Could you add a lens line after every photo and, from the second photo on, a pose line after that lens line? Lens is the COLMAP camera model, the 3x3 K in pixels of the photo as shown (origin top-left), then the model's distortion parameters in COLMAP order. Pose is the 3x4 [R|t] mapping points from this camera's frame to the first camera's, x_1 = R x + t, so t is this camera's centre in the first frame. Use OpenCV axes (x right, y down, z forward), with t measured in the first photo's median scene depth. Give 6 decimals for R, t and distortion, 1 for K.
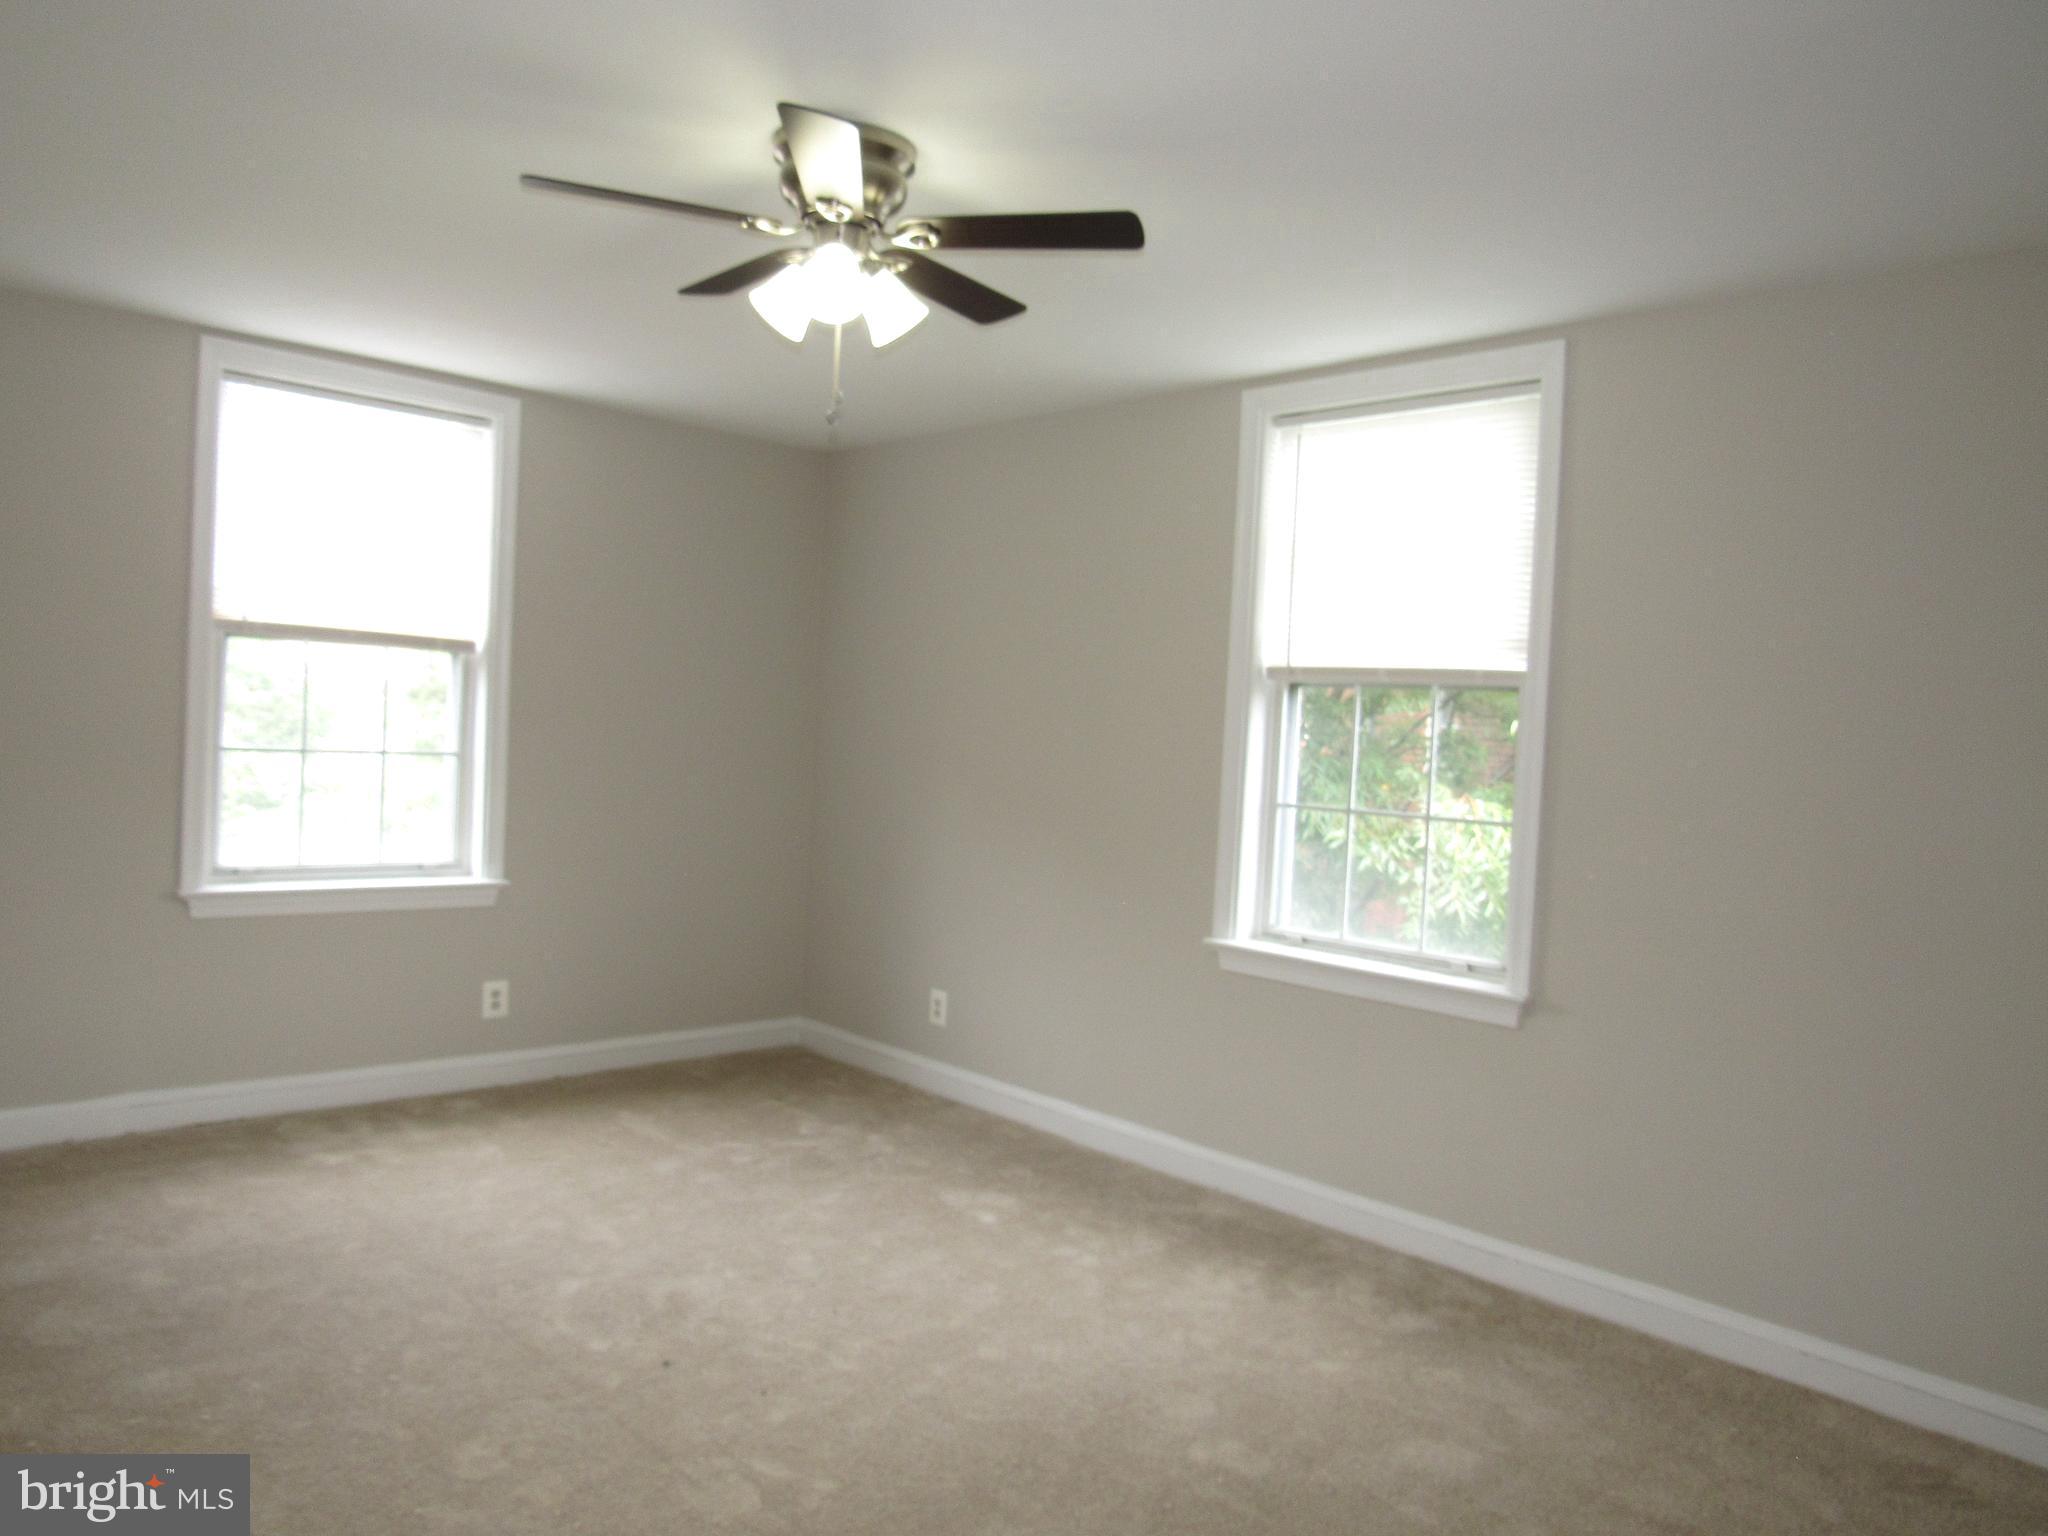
lens RADIAL K [[1468.8, 0, 1025.0], [0, 1468.8, 764.9], [0, 0, 1]] dist [-0.018063, 0.012370]
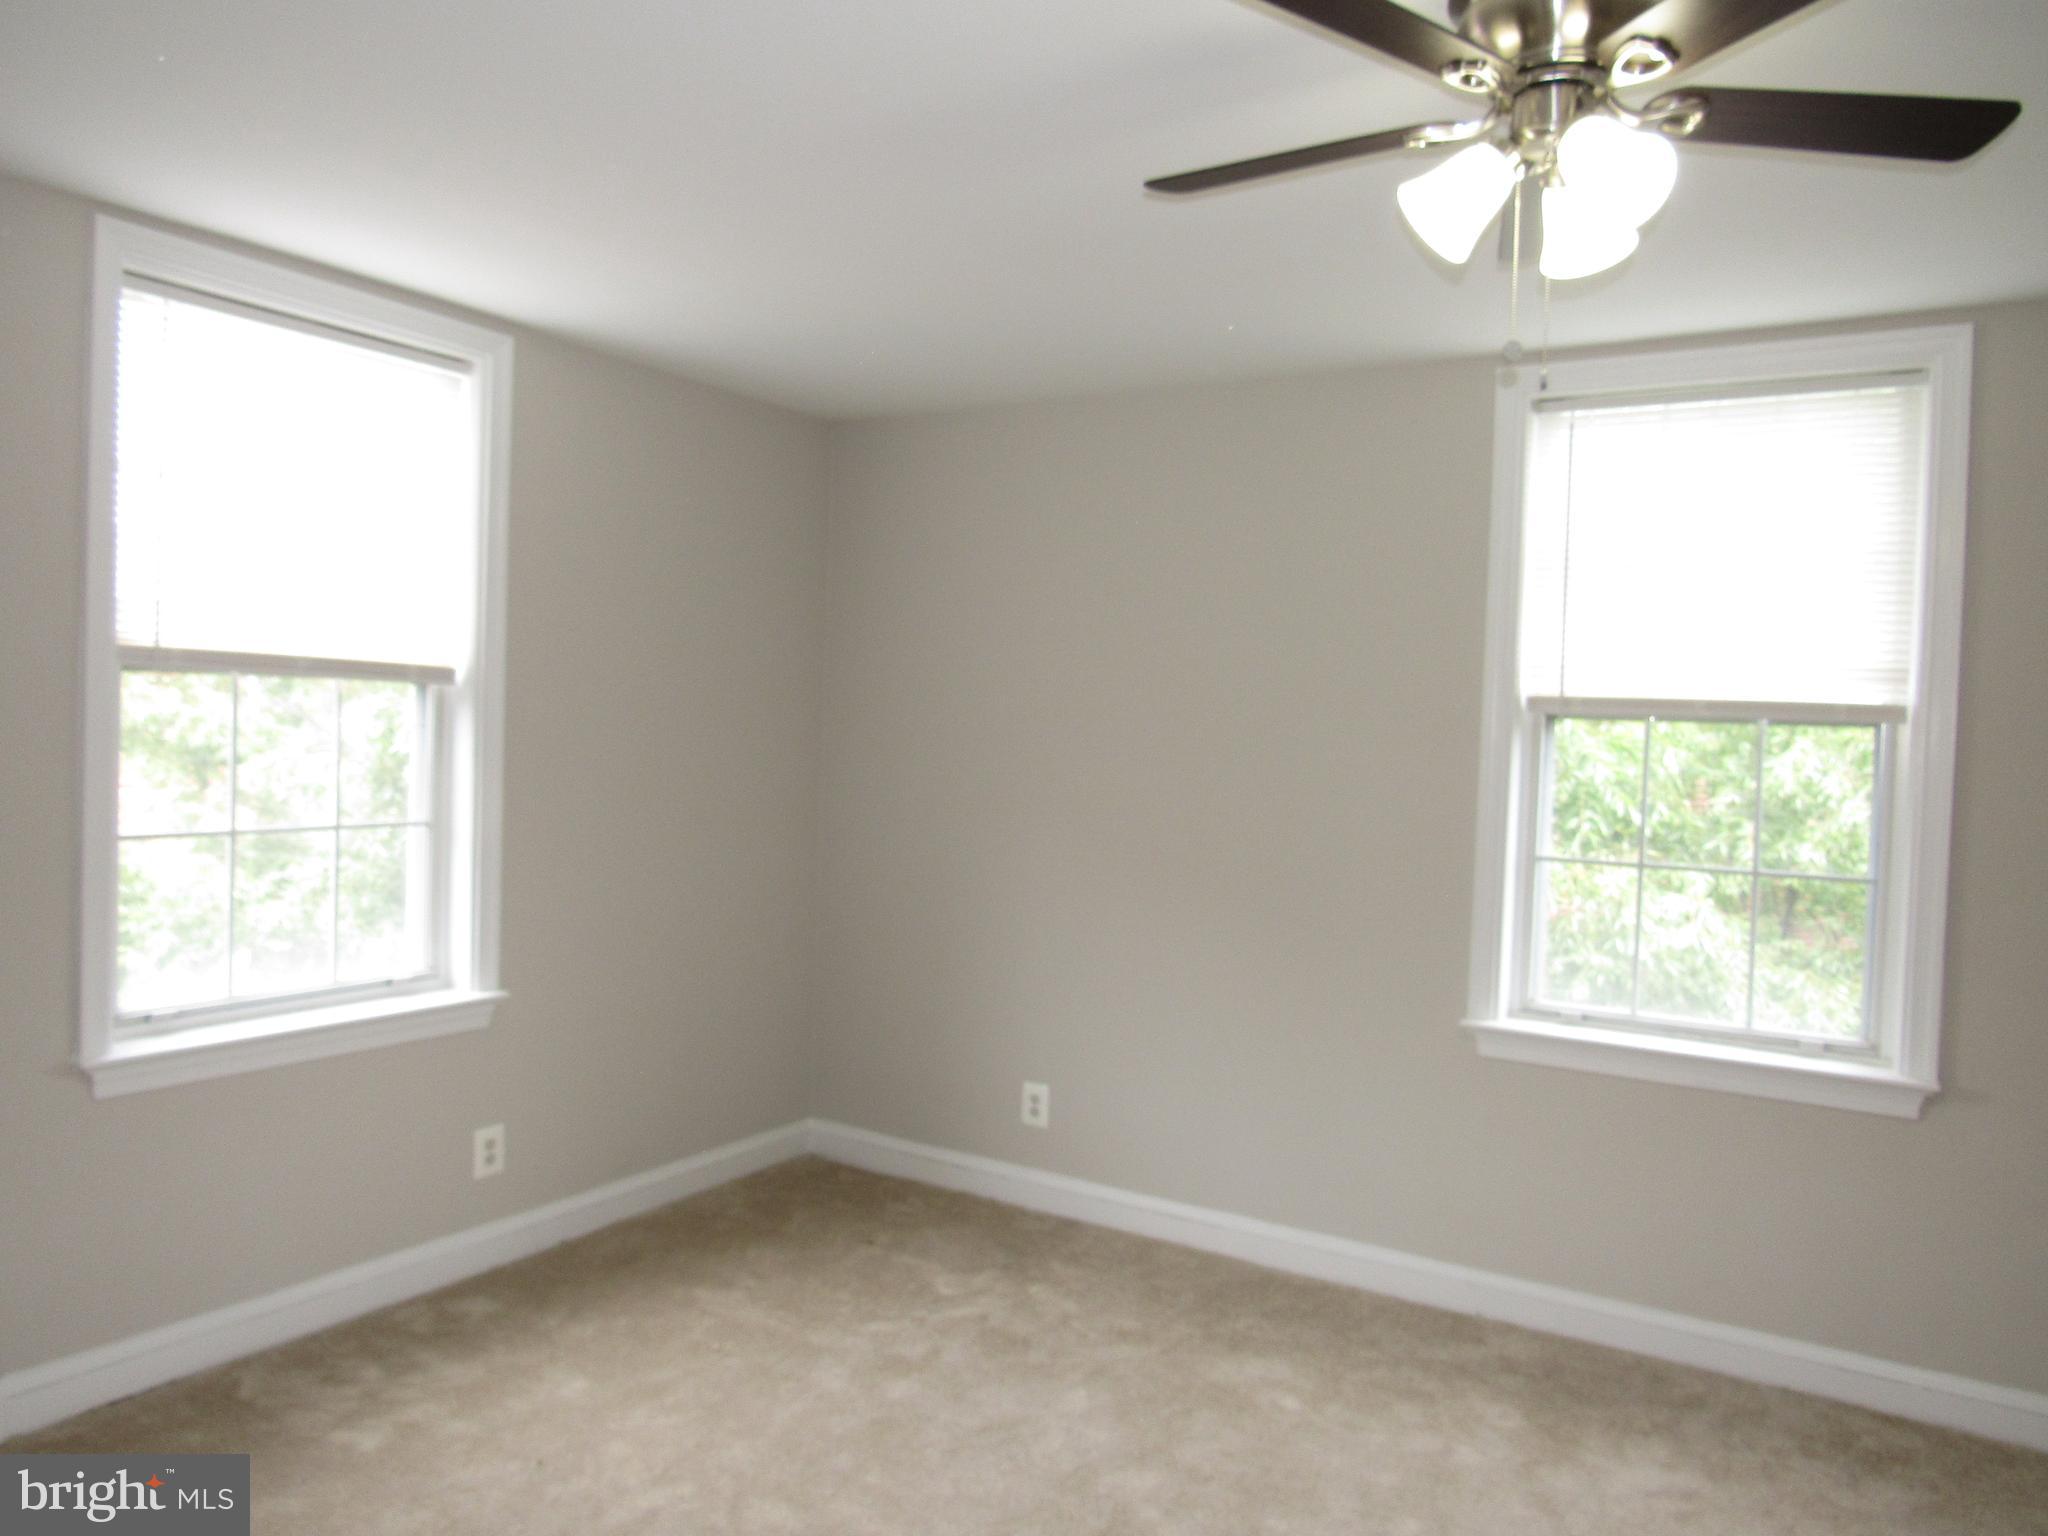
lens RADIAL K [[1468.8, 0, 1022.9], [0, 1468.8, 761.6], [0, 0, 1]] dist [-0.018063, 0.012370]
pose [[0.966608, -0.026162, 0.254919, -0.321055], [0.022848, 0.999612, 0.015951, -0.047715], [-0.255237, -0.009594, 0.966831, 0.247818]]
